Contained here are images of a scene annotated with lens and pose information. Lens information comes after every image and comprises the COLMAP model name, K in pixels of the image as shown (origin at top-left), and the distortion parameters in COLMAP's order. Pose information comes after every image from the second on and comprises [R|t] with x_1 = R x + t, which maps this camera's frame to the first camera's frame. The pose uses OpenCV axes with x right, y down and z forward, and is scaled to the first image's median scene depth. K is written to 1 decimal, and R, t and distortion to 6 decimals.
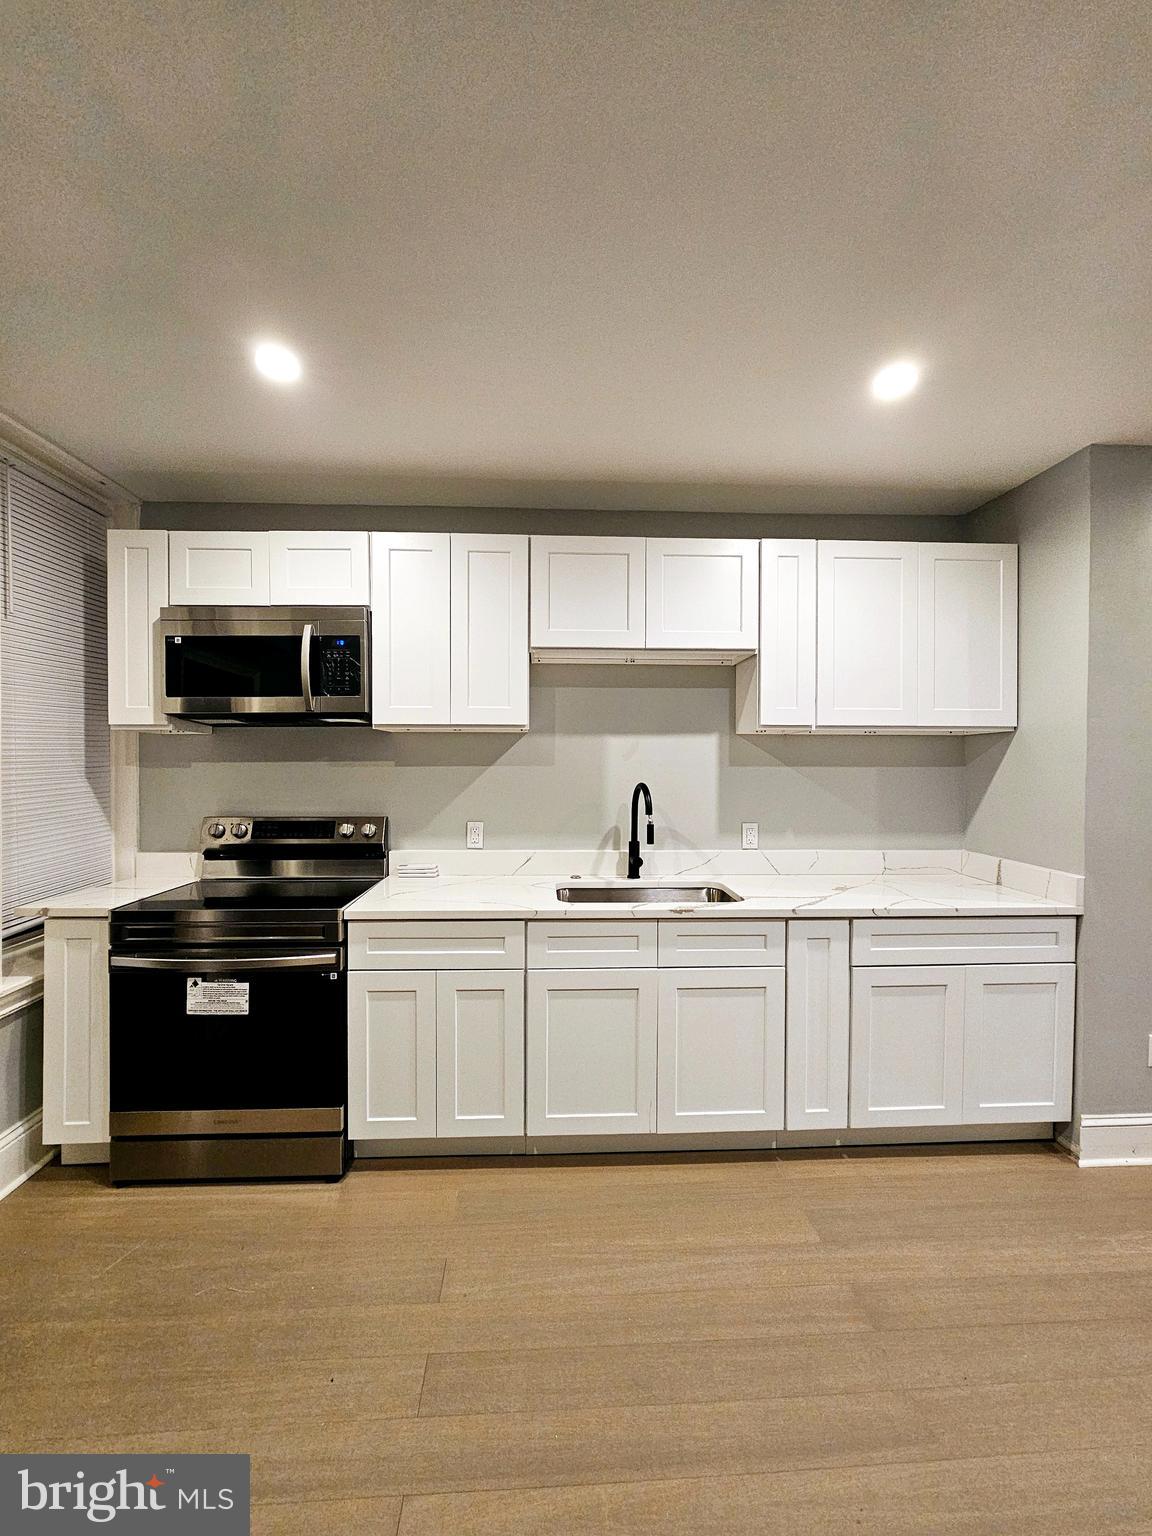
lens RADIAL K [[631.1, 0, 571.6], [0, 631.1, 773.4], [0, 0, 1]] dist [-0.002626, -0.000508]
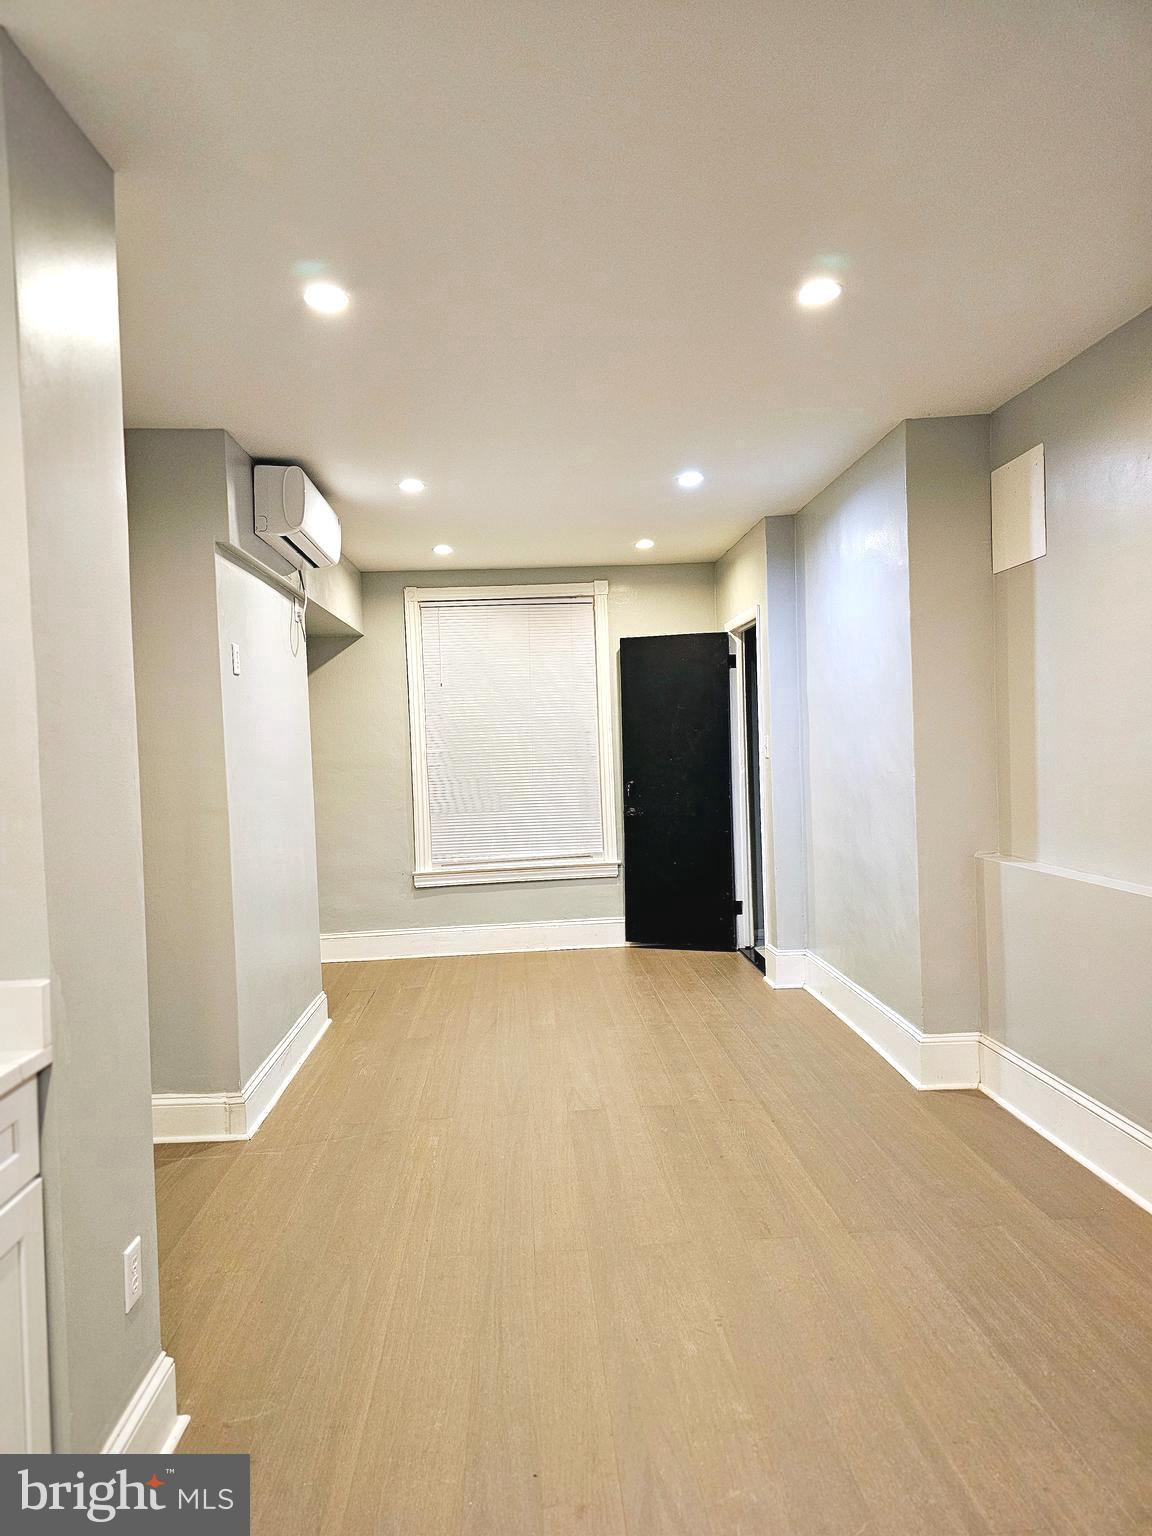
lens RADIAL K [[1025.1, 0, 584.9], [0, 1025.1, 763.1], [0, 0, 1]] dist [0.084978, -0.082862]
pose [[-0.003201, -0.018717, 0.999820, 0.053342], [0.056669, 0.998215, 0.018868, 0.013656], [-0.998388, 0.056720, -0.002134, 0.567892]]
